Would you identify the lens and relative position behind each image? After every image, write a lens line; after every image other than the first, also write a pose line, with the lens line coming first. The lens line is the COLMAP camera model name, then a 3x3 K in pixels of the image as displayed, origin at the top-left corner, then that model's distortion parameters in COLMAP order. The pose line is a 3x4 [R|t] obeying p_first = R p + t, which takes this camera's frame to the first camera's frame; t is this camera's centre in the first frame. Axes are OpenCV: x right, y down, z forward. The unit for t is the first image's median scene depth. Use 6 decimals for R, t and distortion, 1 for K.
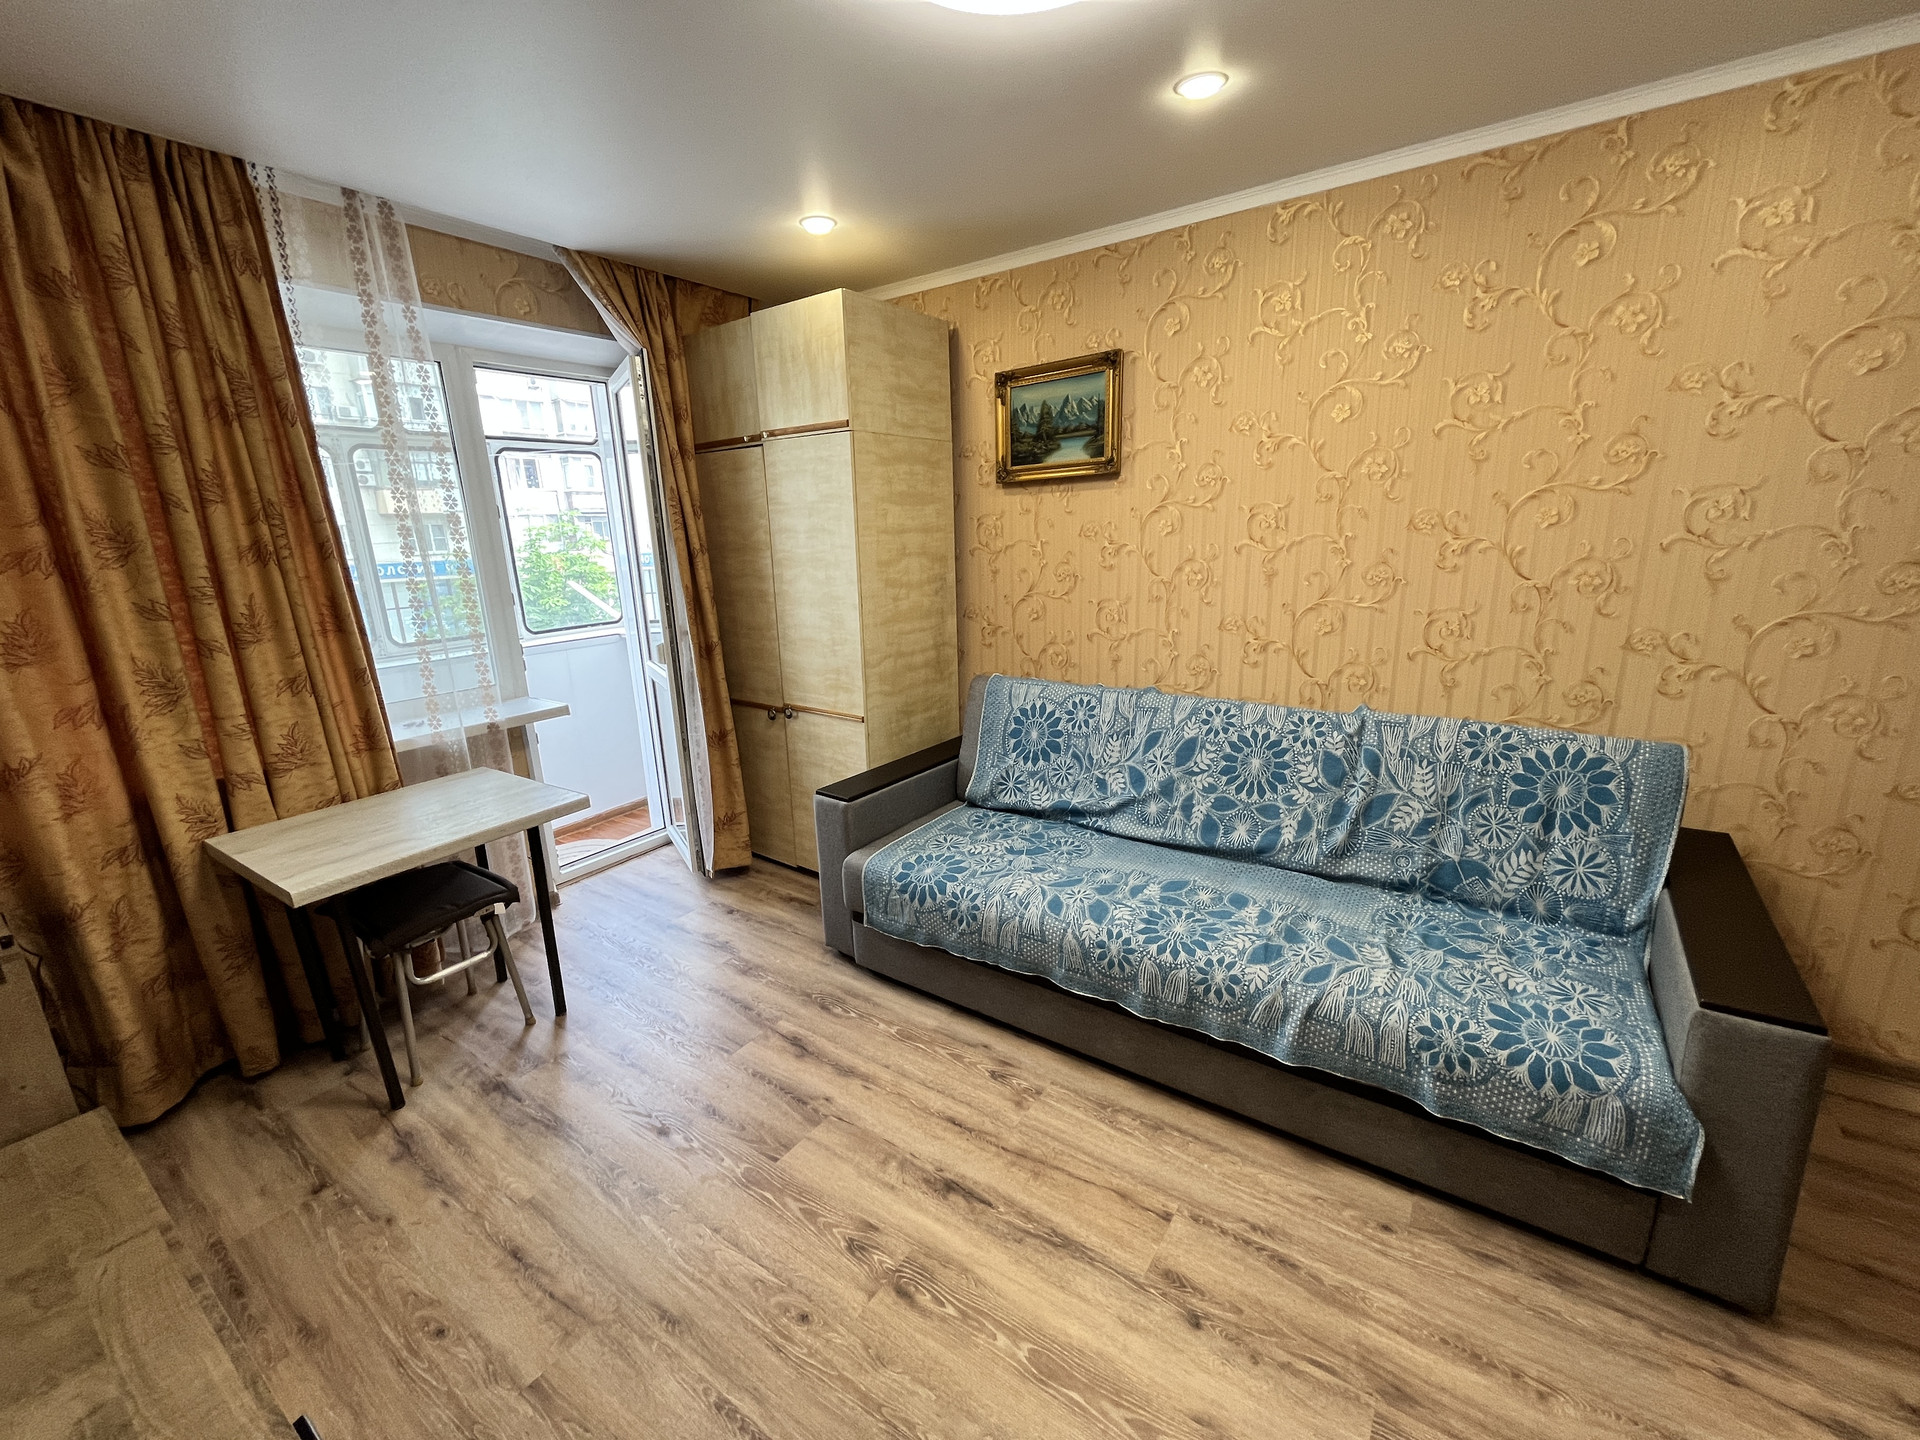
lens RADIAL K [[776.8, 0, 953.1], [0, 776.8, 724.9], [0, 0, 1]] dist [-0.002337, -0.000018]
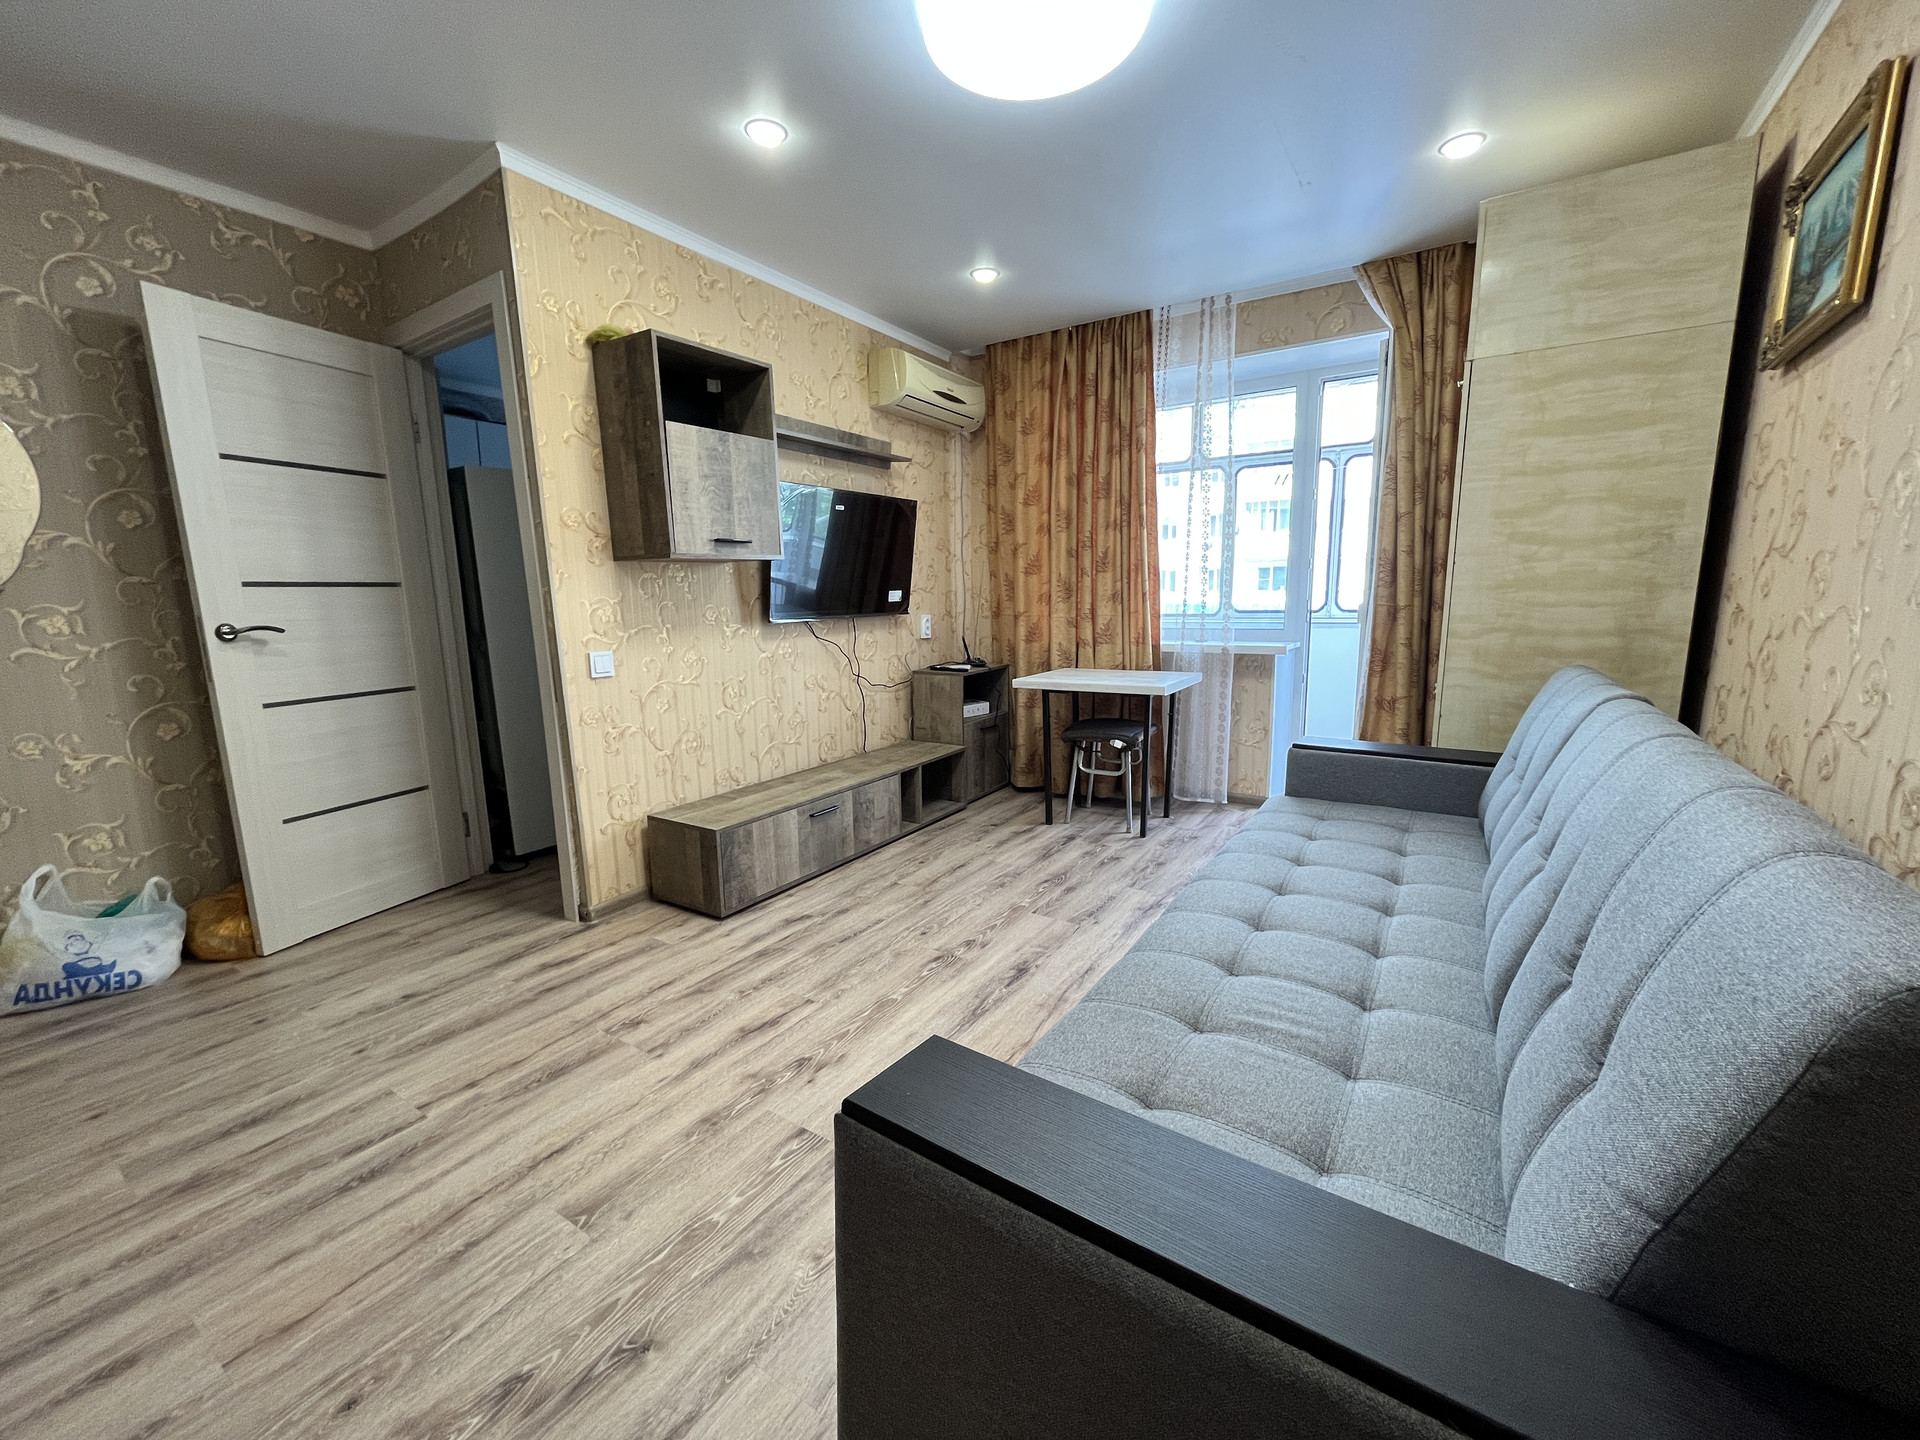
lens RADIAL K [[776.8, 0, 956.3], [0, 776.8, 724.4], [0, 0, 1]] dist [-0.002337, -0.000018]
pose [[0.032993, 0.195940, -0.980061, 0.979247], [-0.234155, 0.954819, 0.183010, -0.013611], [0.971639, 0.223448, 0.077383, 0.570162]]
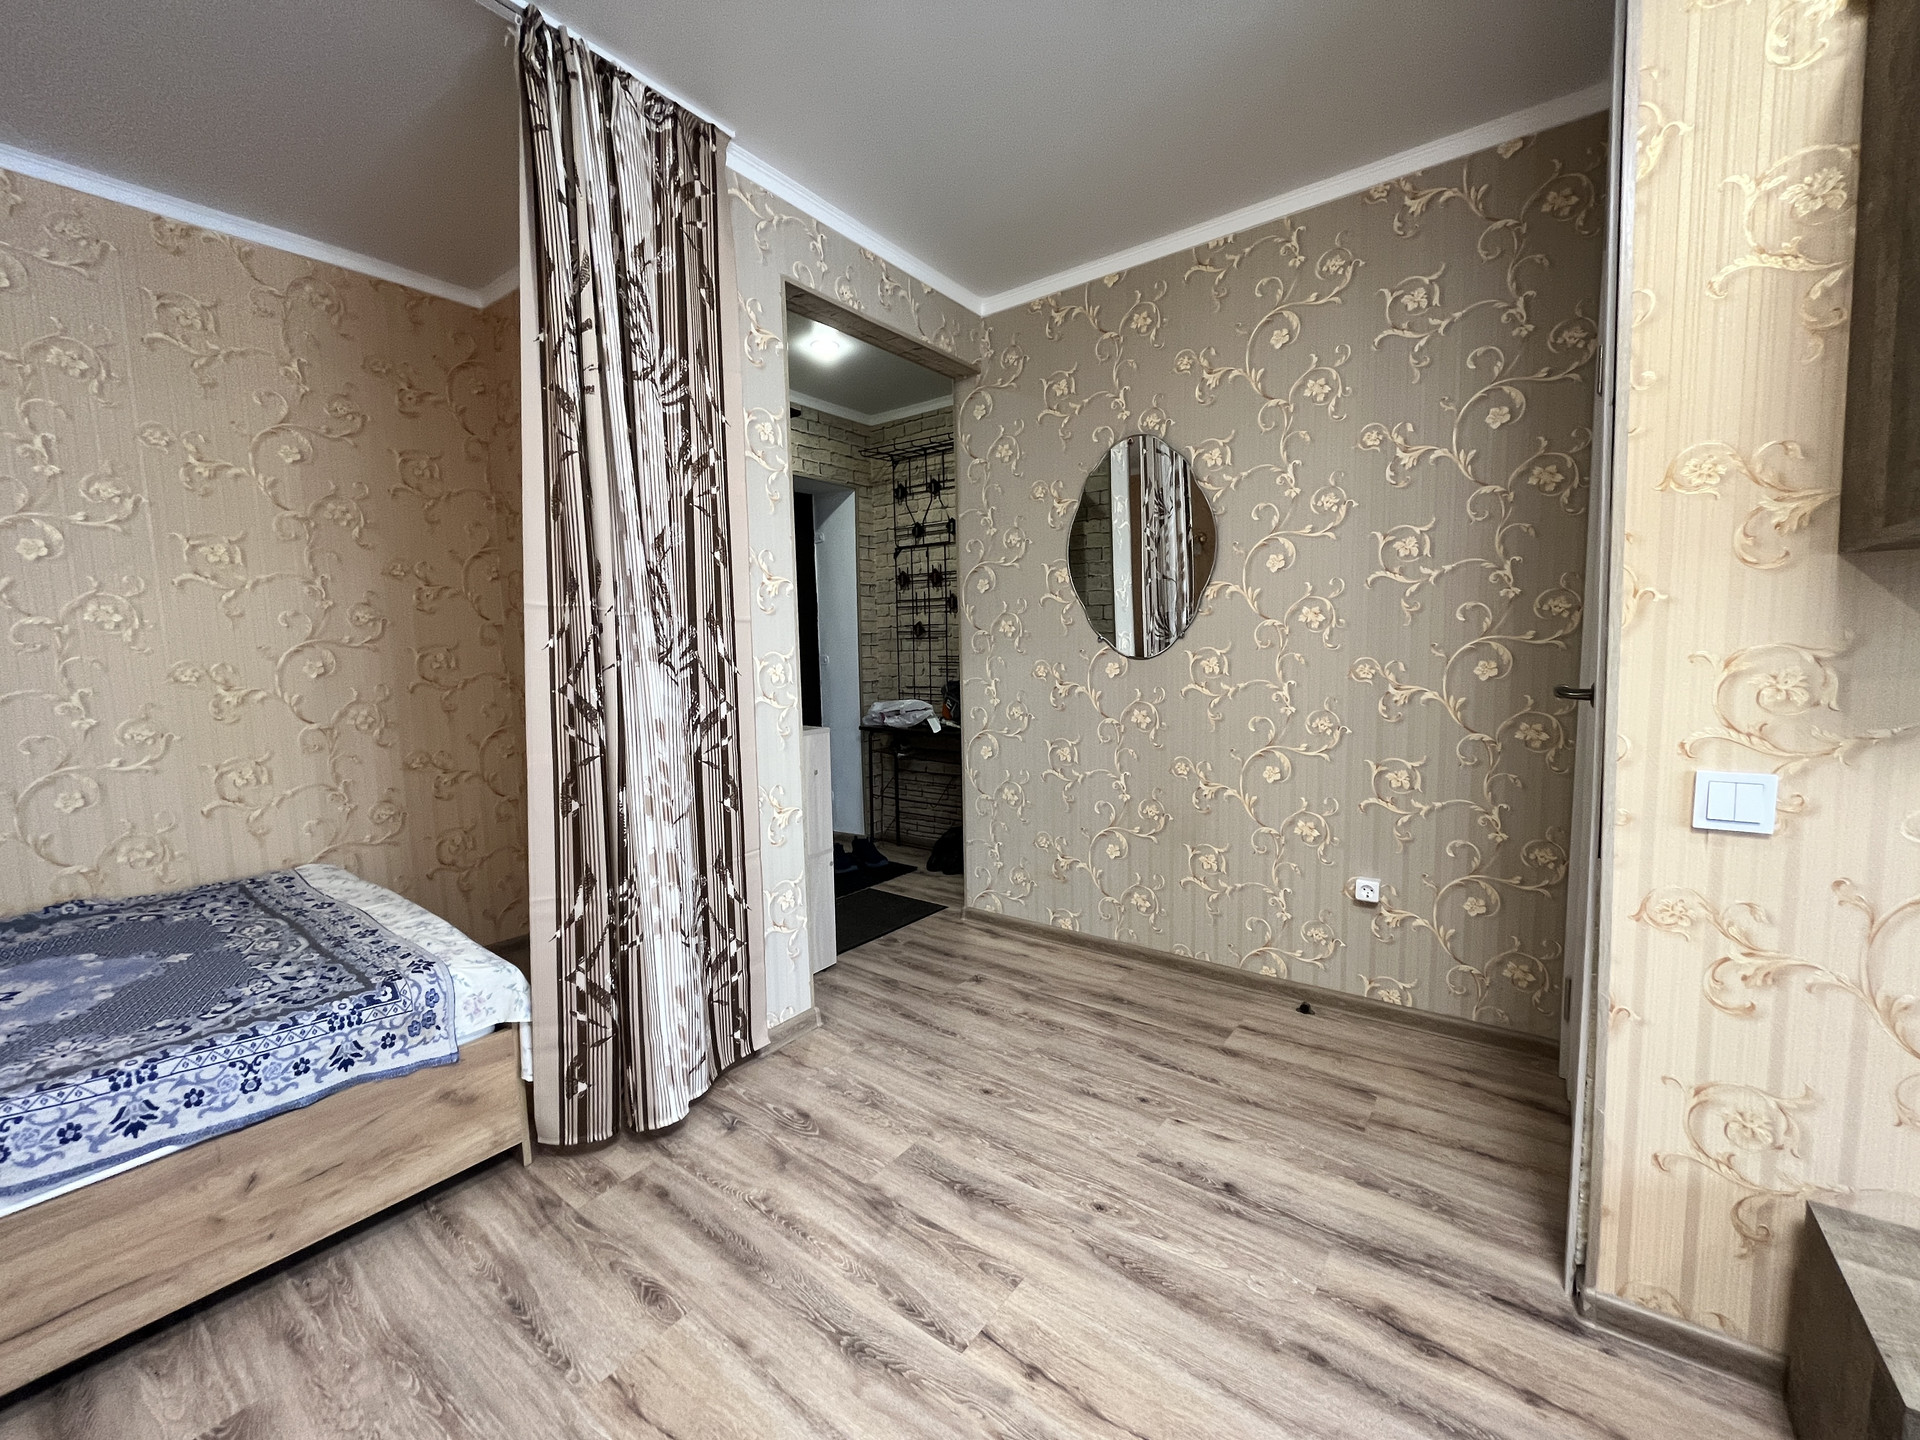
lens RADIAL K [[776.8, 0, 957.5], [0, 776.8, 726.3], [0, 0, 1]] dist [-0.002337, -0.000018]
pose [[-0.997701, 0.048991, 0.046822, 0.226433], [0.062132, 0.937144, 0.343367, -0.006589], [-0.027057, 0.345486, -0.938034, 0.583244]]
